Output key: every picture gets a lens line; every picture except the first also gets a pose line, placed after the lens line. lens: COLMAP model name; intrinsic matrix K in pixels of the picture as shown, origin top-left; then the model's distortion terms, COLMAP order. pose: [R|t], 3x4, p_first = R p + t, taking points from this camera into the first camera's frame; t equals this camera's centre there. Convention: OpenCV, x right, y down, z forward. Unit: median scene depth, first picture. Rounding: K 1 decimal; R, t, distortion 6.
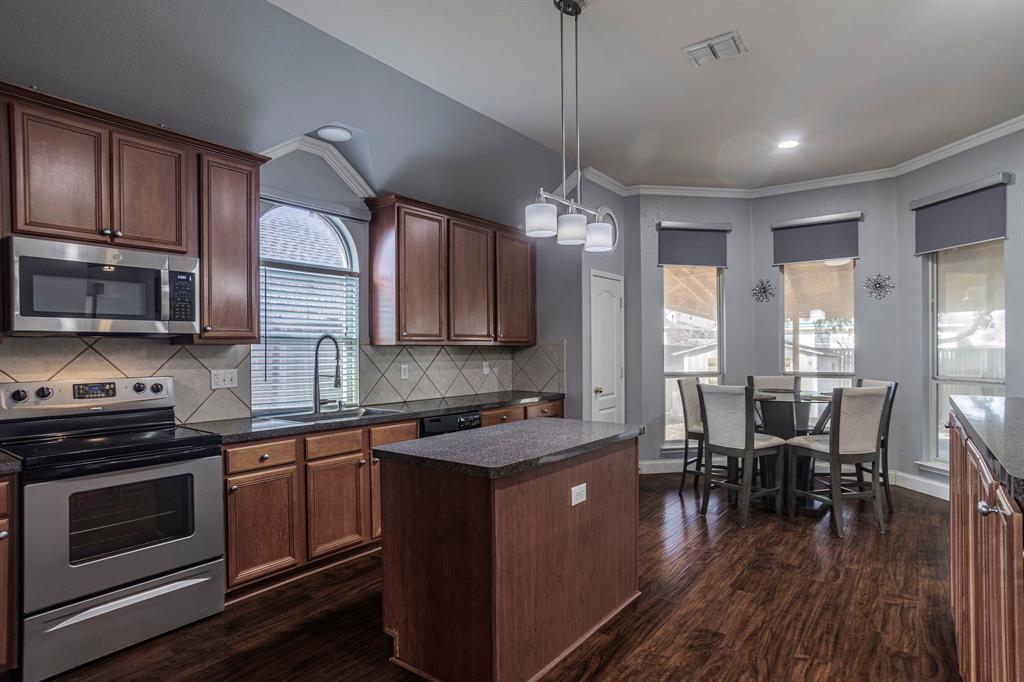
lens RADIAL K [[562.9, 0, 527.1], [0, 562.9, 347.0], [0, 0, 1]] dist [-0.006405, 0.014038]
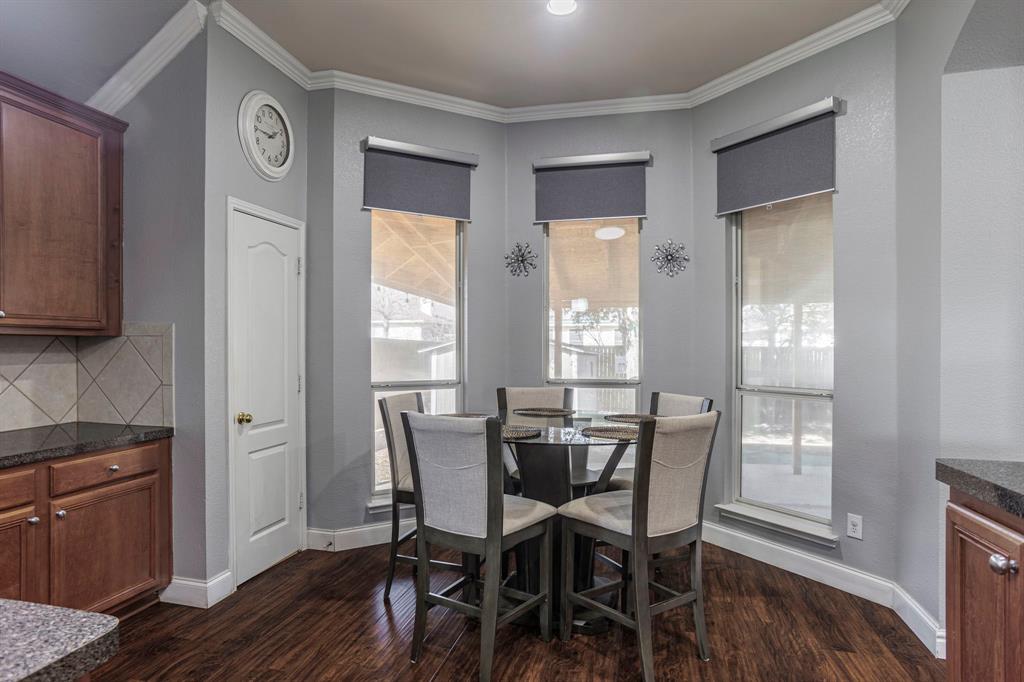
lens RADIAL K [[588.1, 0, 515.4], [0, 588.1, 340.0], [0, 0, 1]] dist [-0.045712, 0.004001]
pose [[0.925222, 0.009828, 0.379300, 0.172641], [-0.006885, 0.999935, -0.009116, 0.003713], [-0.379365, 0.005823, 0.925229, 0.411615]]
